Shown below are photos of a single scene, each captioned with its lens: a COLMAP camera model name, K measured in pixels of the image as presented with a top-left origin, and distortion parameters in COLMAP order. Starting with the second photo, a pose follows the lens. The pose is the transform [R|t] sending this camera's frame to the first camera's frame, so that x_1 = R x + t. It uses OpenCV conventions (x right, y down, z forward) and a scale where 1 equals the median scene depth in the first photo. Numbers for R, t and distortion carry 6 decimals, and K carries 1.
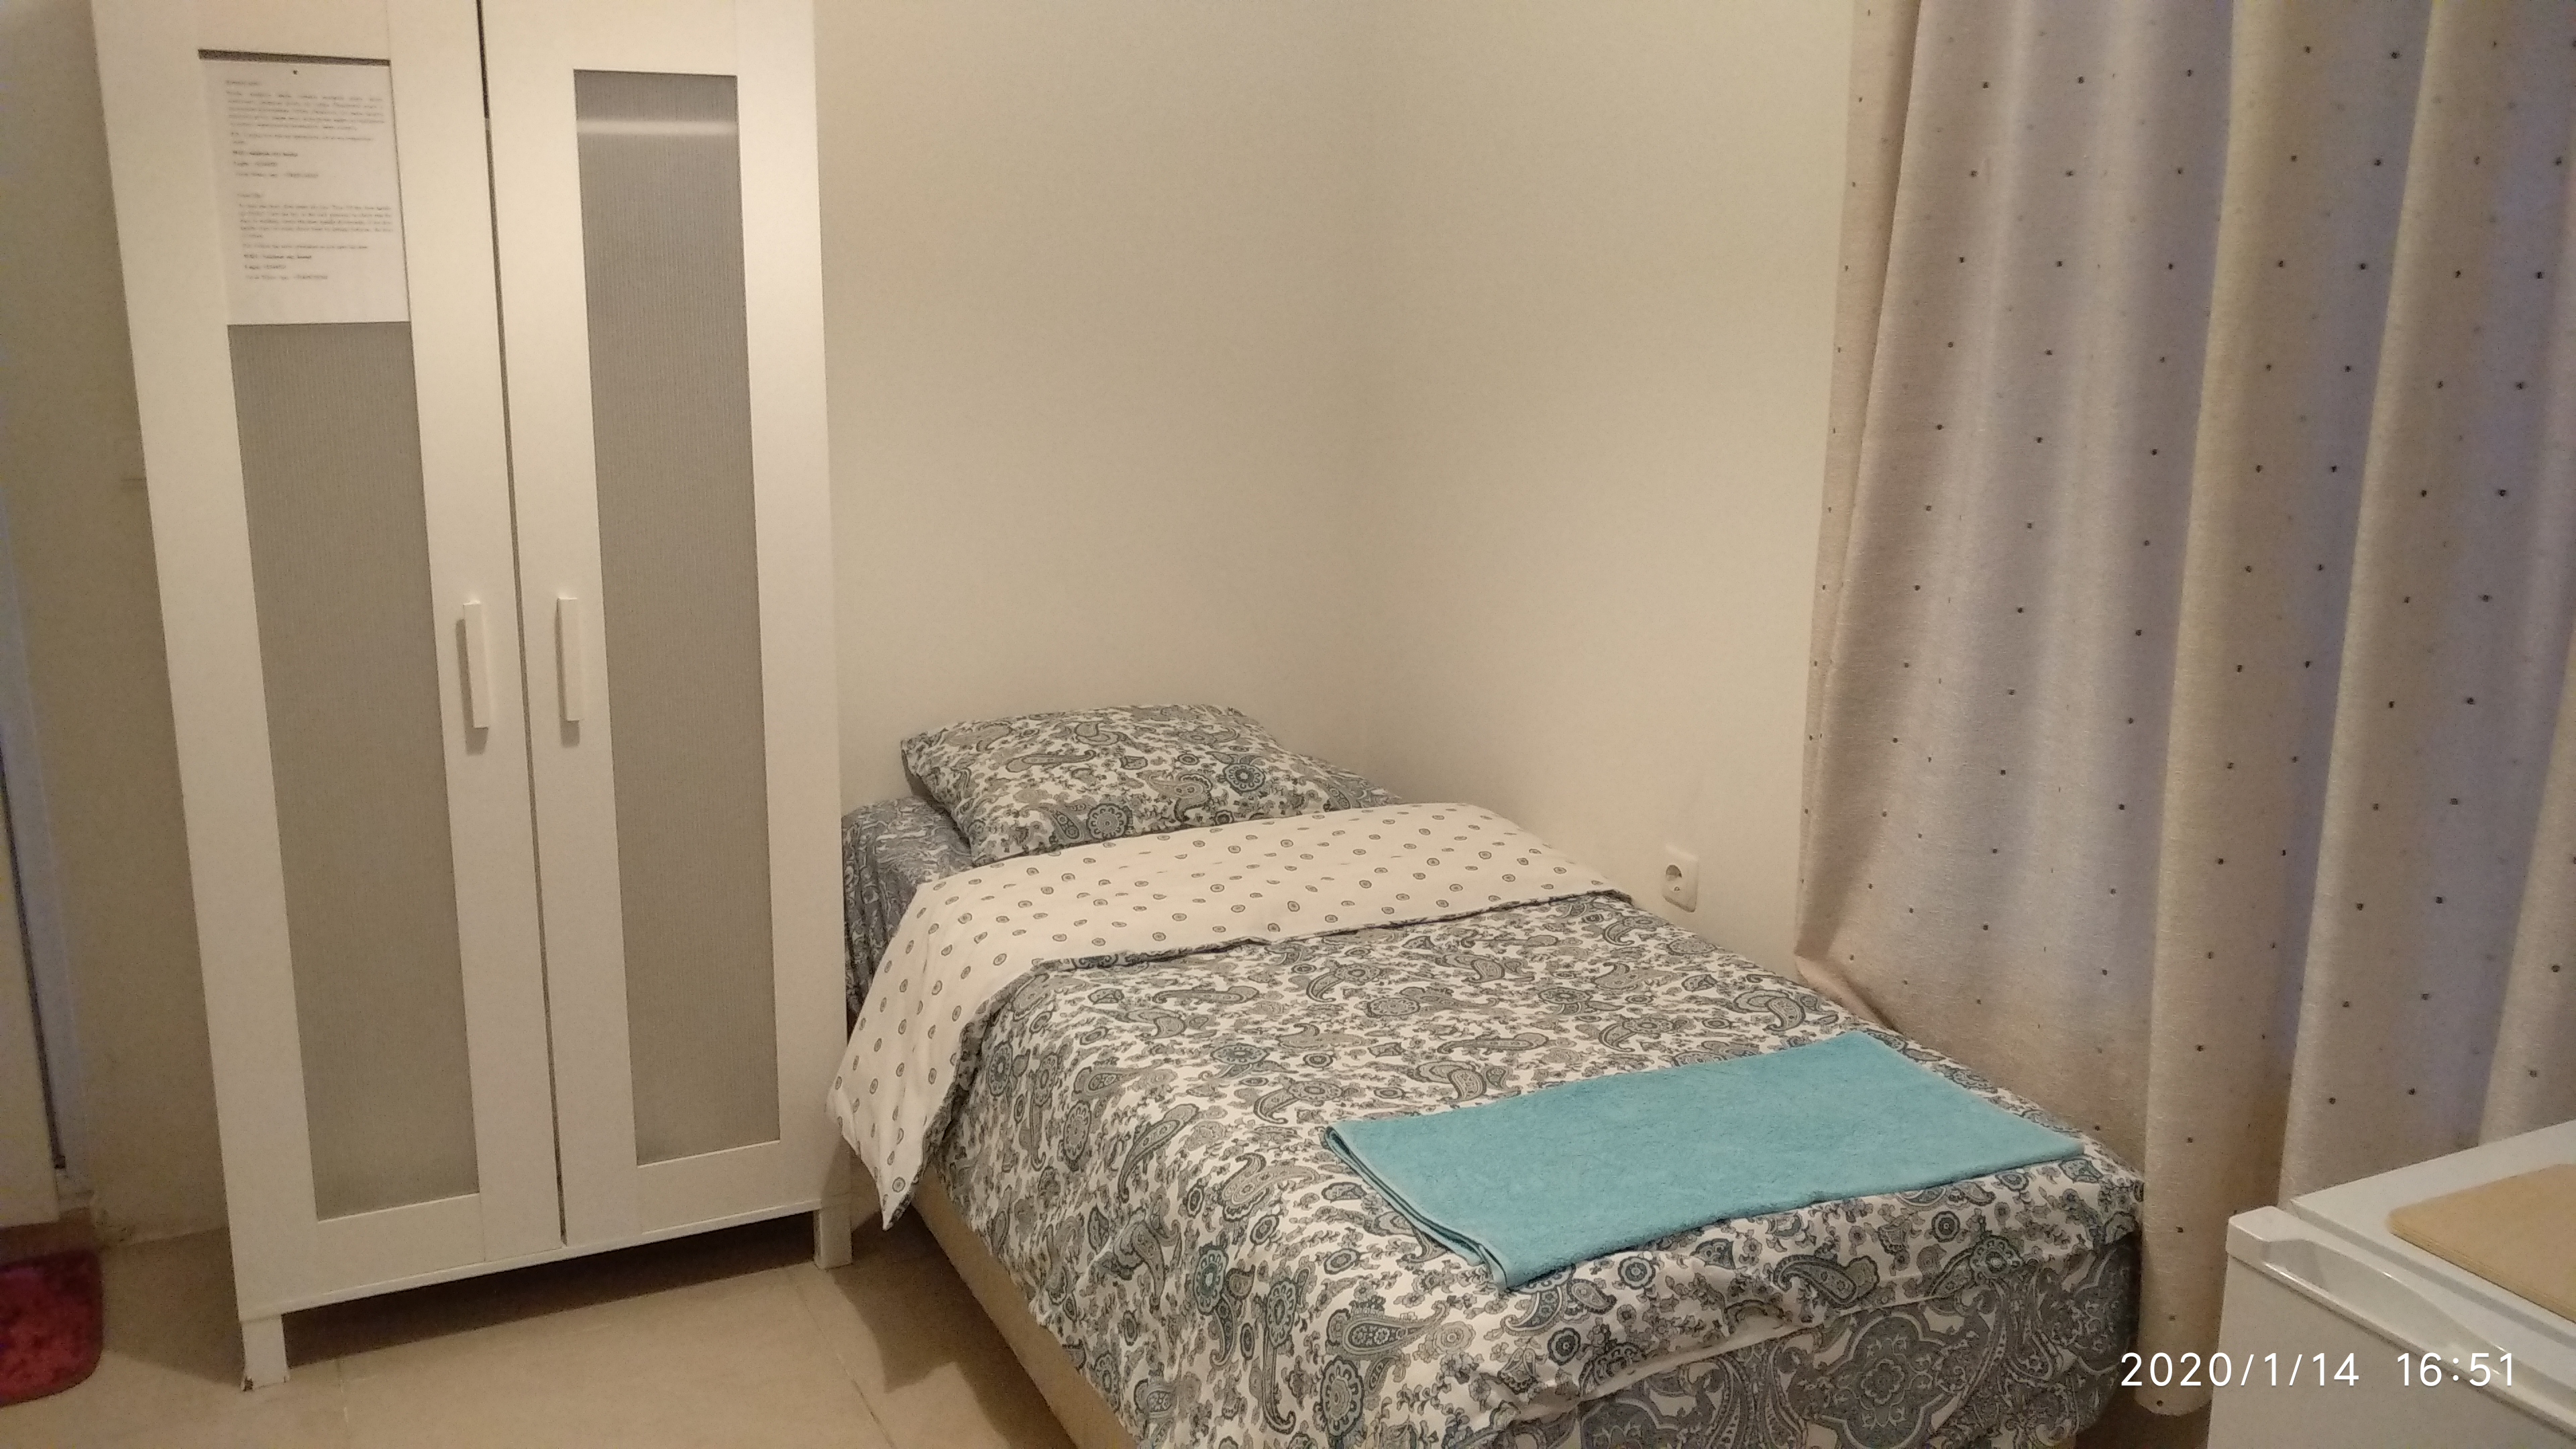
lens RADIAL K [[2042.3, 0, 1287.0], [0, 2042.3, 689.4], [0, 0, 1]] dist [0.027633, -0.001569]
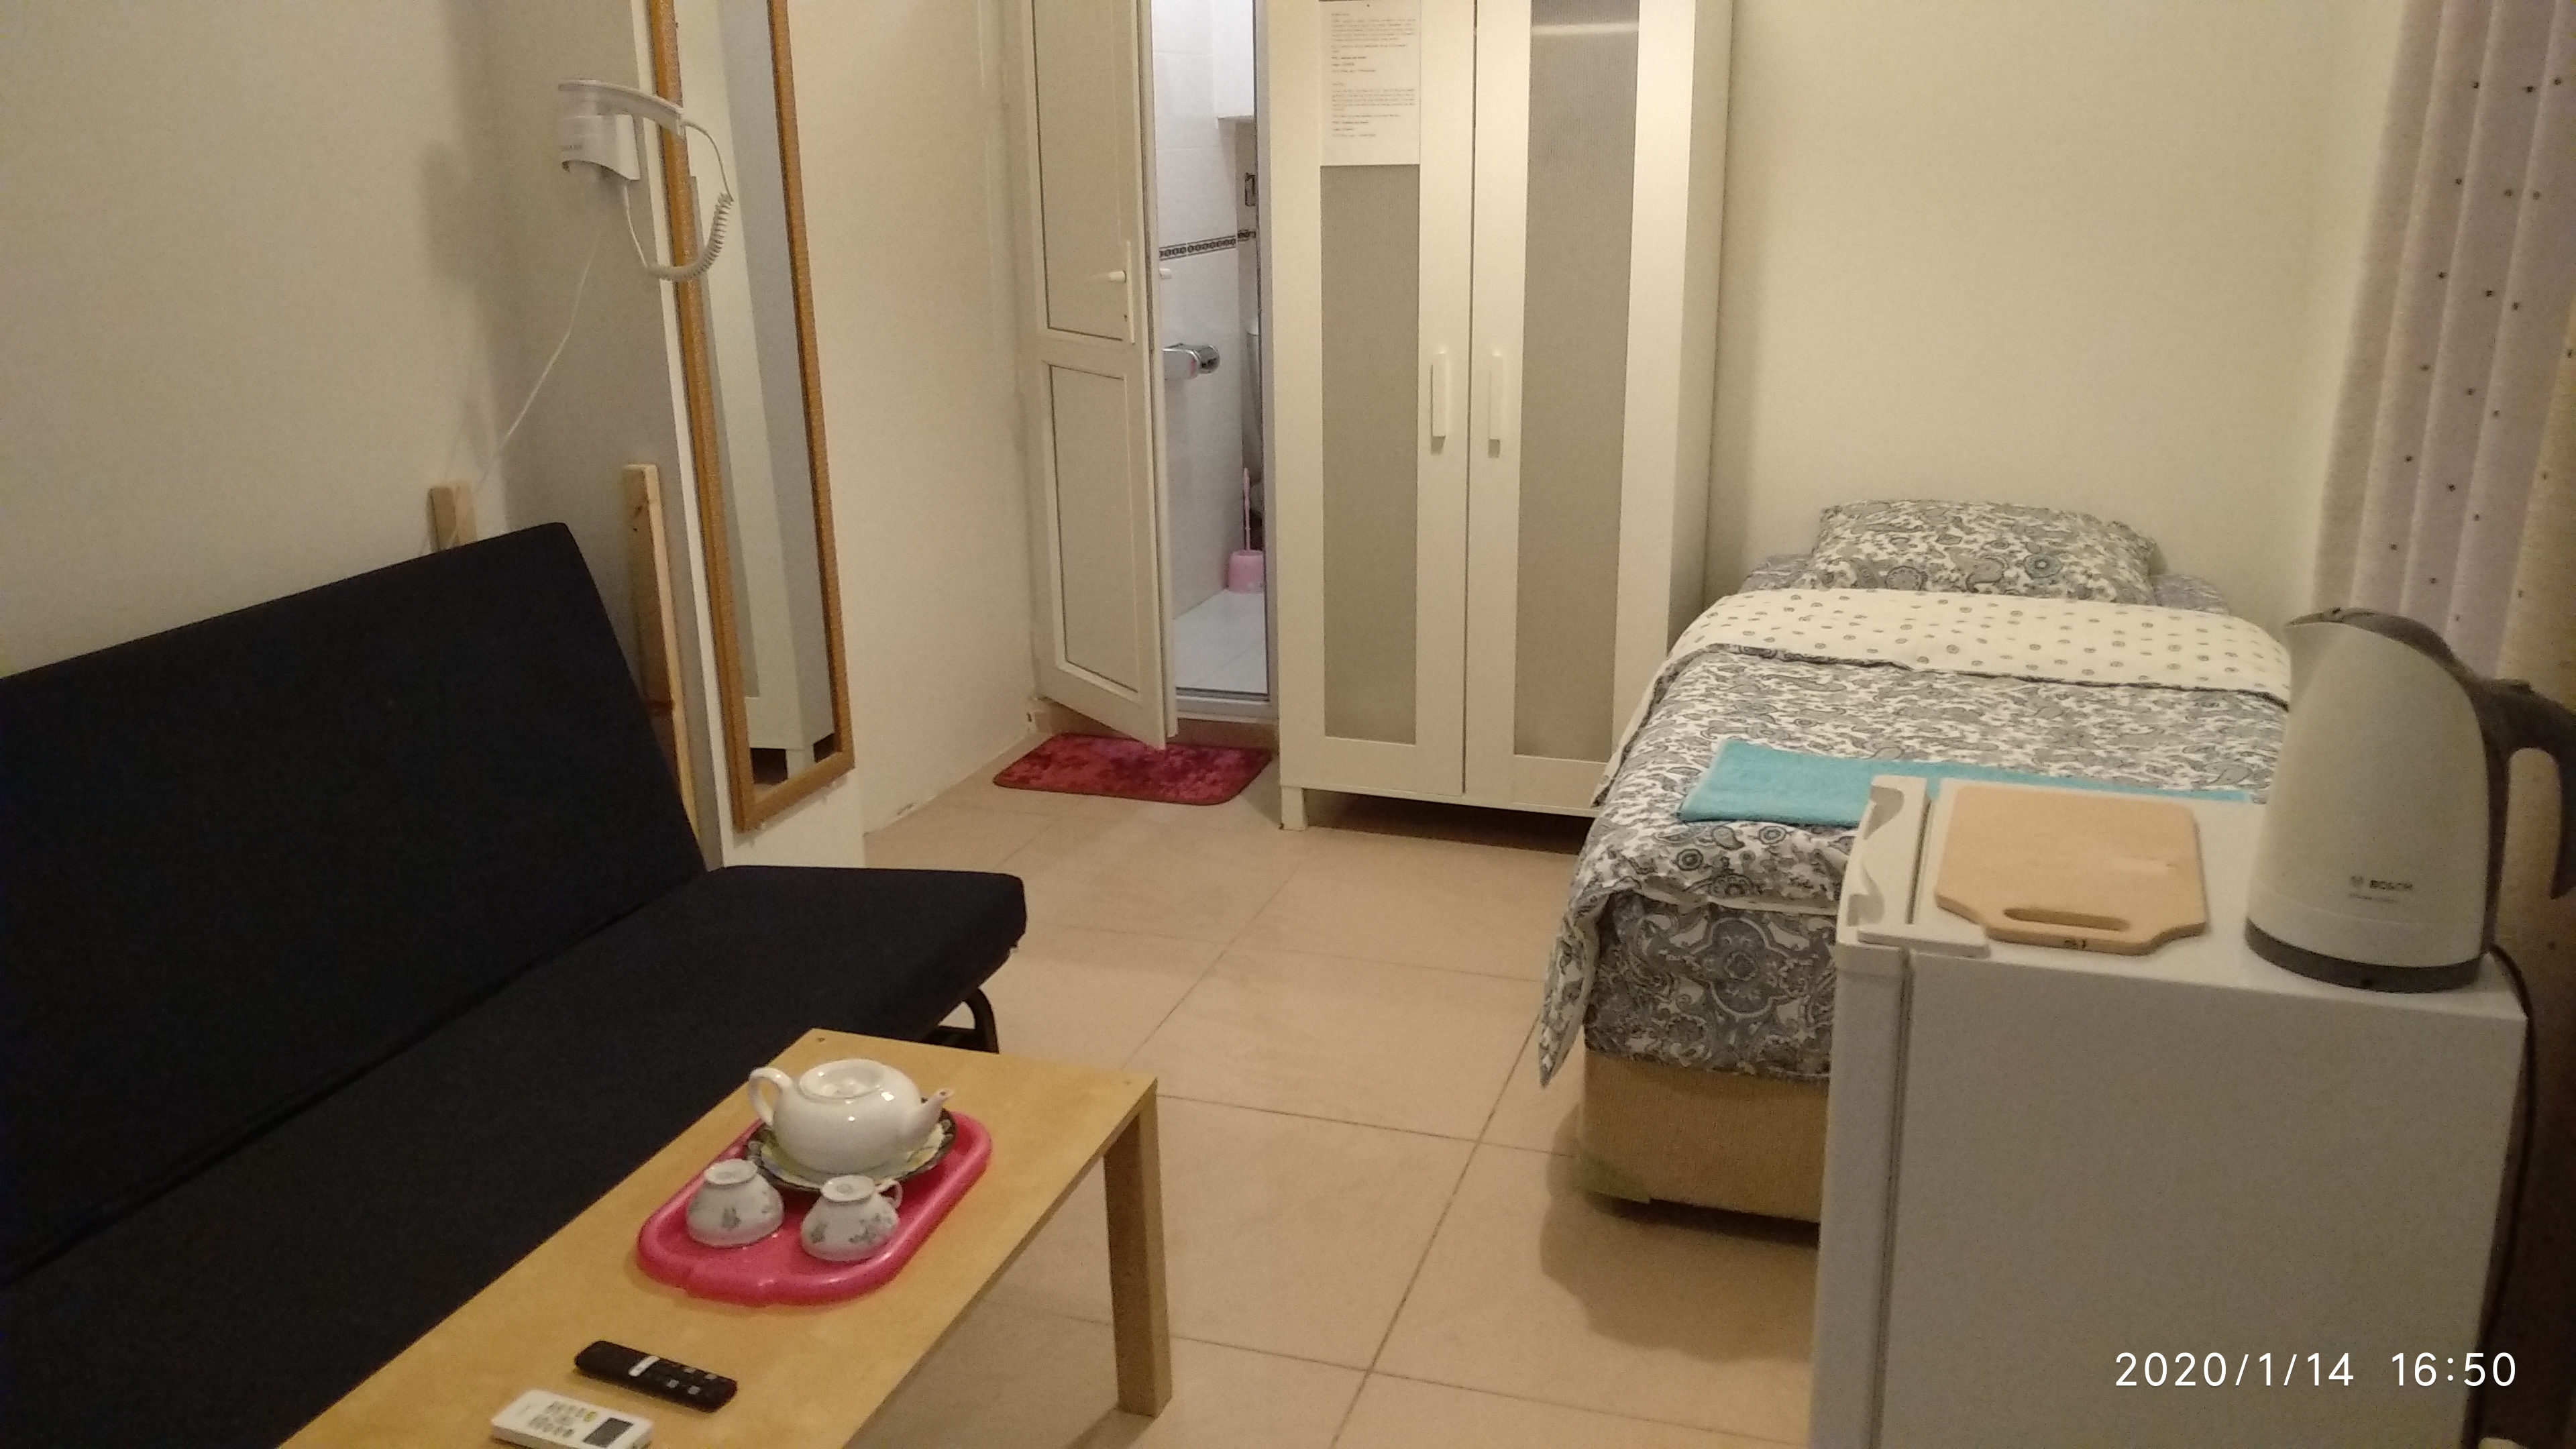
lens RADIAL K [[1995.5, 0, 1288.0], [0, 1995.5, 724.5], [0, 0, 1]] dist [-0.006240, -0.003004]
pose [[0.709975, 0.185721, -0.679296, 0.591715], [-0.132520, 0.982600, 0.130140, 0.052556], [0.691646, -0.002376, 0.722233, -0.152060]]
